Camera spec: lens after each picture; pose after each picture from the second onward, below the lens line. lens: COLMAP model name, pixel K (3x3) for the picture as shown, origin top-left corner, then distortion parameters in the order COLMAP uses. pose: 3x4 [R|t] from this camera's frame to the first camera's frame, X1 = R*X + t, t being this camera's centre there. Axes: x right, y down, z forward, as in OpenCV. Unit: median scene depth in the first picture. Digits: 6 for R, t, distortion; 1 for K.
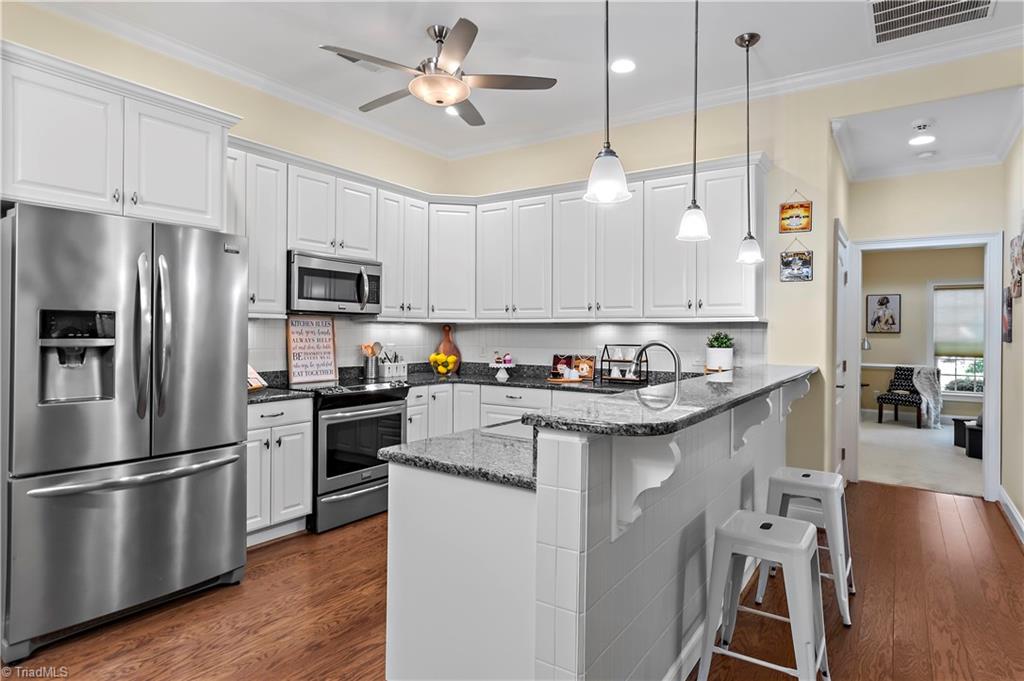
lens RADIAL K [[582.2, 0, 526.6], [0, 582.2, 339.0], [0, 0, 1]] dist [0.000084, -0.000262]
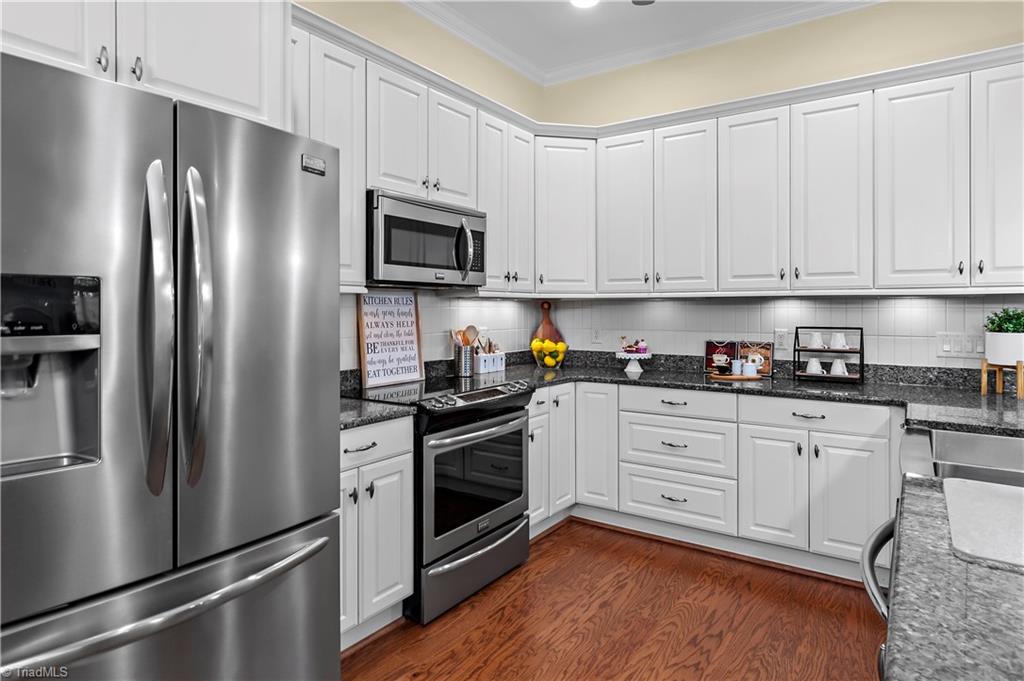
lens RADIAL K [[568.1, 0, 514.0], [0, 568.1, 316.2], [0, 0, 1]] dist [0.003327, 0.000301]
pose [[0.999970, -0.007143, -0.002826, -0.217958], [0.007149, 0.999973, 0.001925, -0.008144], [0.002813, -0.001945, 0.999994, 0.317596]]
